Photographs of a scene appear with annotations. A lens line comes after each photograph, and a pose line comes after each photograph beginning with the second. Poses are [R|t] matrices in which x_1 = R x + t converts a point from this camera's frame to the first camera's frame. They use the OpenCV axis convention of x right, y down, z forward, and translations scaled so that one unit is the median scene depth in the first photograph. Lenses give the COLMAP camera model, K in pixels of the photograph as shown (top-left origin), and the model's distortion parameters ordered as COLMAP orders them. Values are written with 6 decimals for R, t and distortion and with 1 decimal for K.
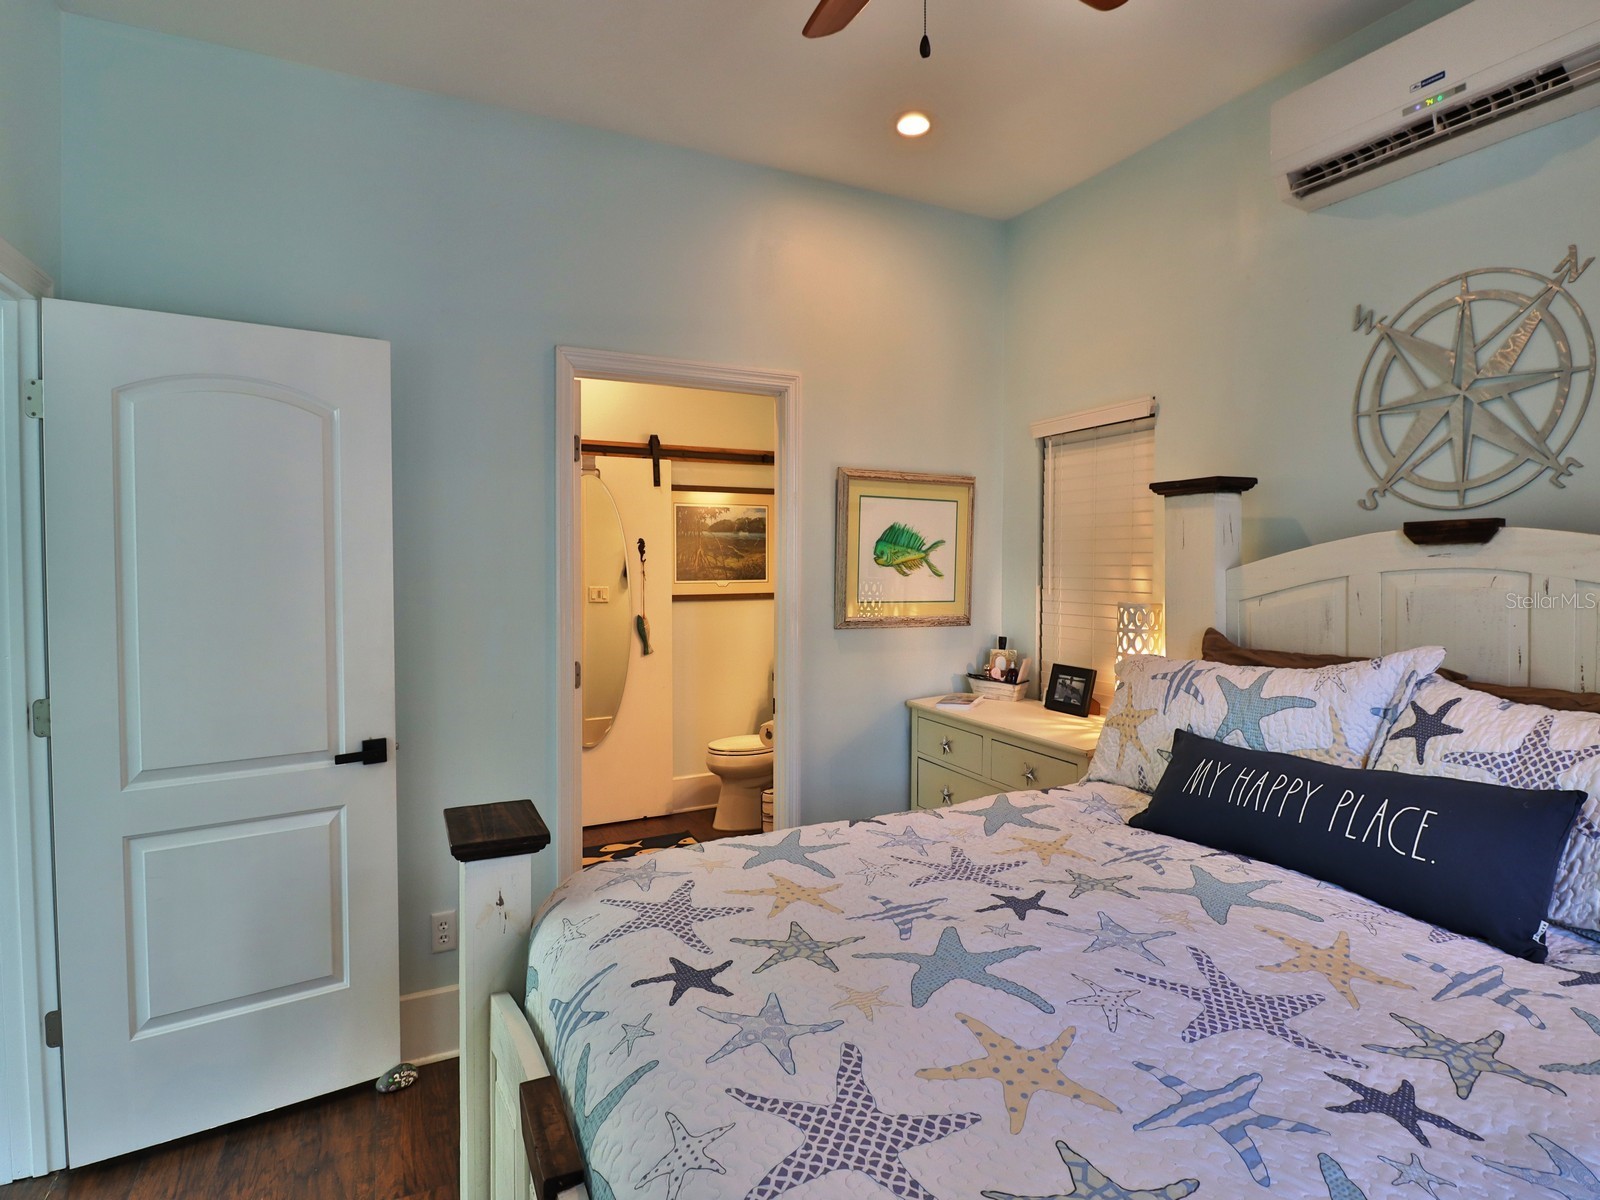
lens RADIAL K [[829.2, 0, 804.2], [0, 829.2, 590.4], [0, 0, 1]] dist [0.005099, -0.015194]
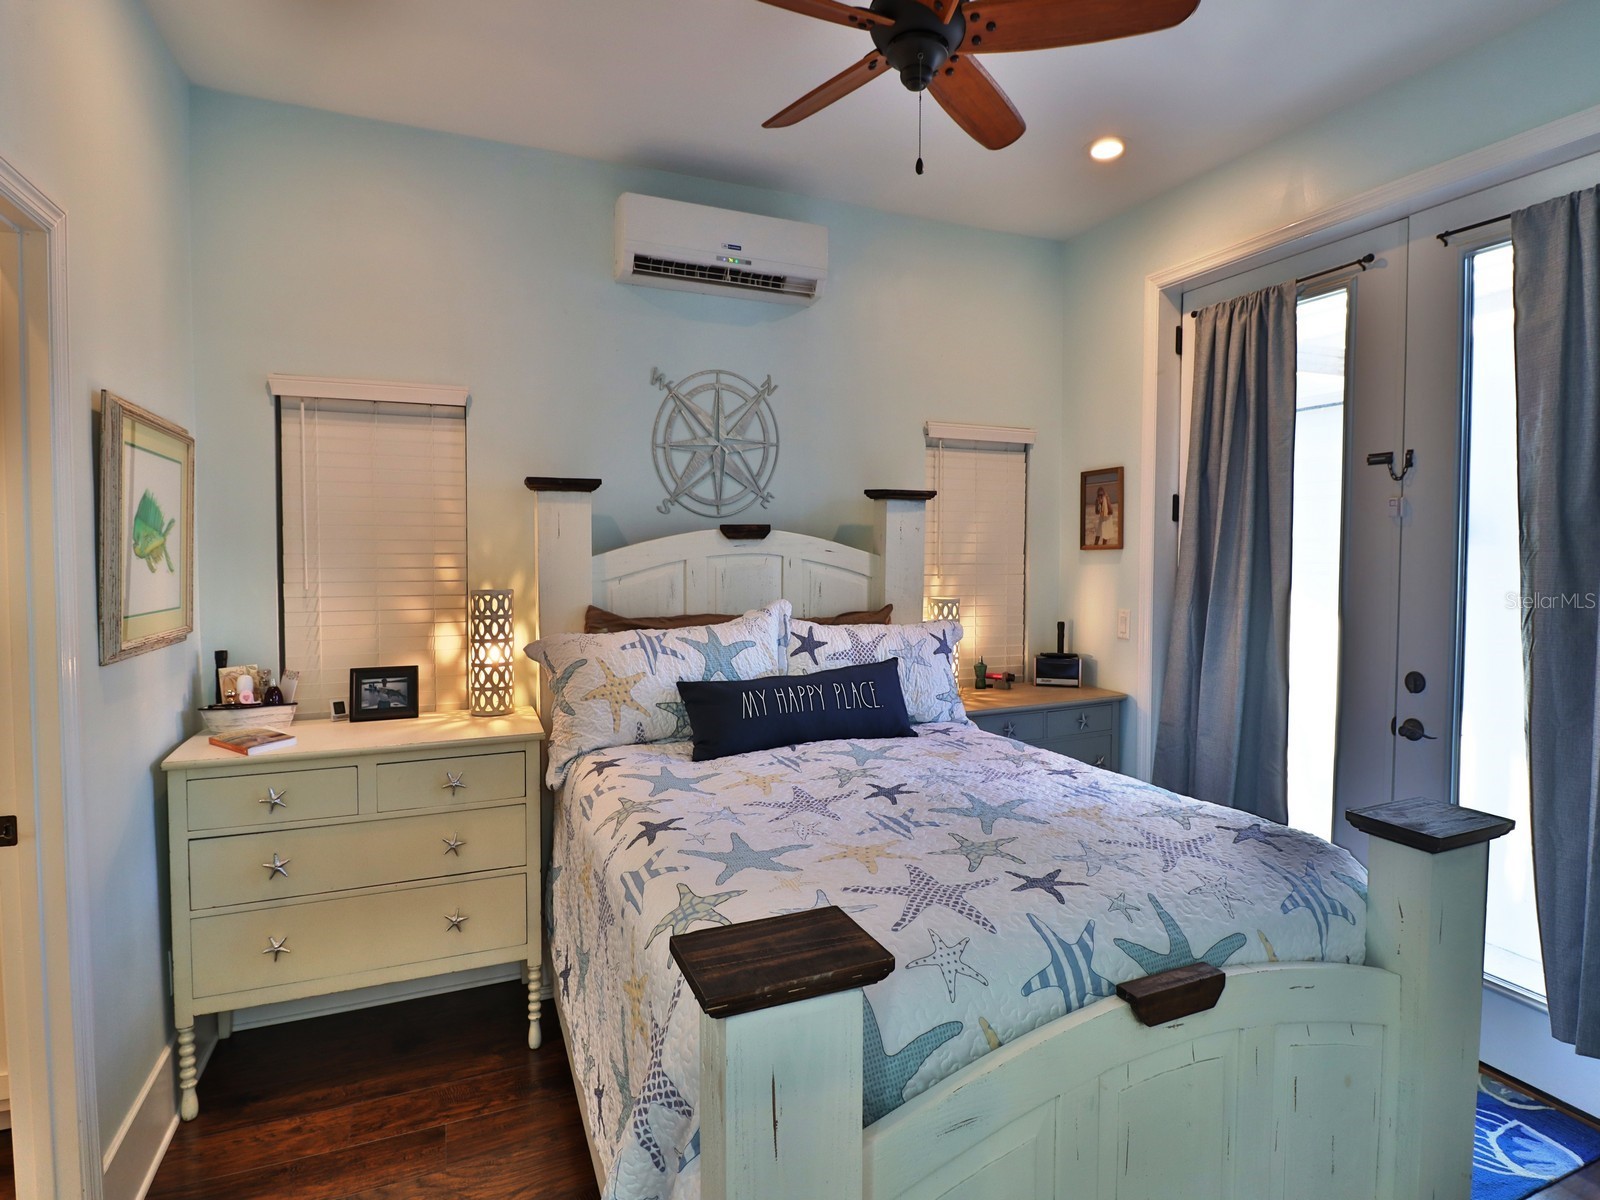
lens RADIAL K [[829.2, 0, 801.9], [0, 829.2, 589.0], [0, 0, 1]] dist [0.005099, -0.015194]
pose [[0.052244, -0.049337, 0.997415, -0.816806], [0.033698, 0.998297, 0.047615, -0.029577], [-0.998066, 0.031124, 0.053817, 0.754265]]
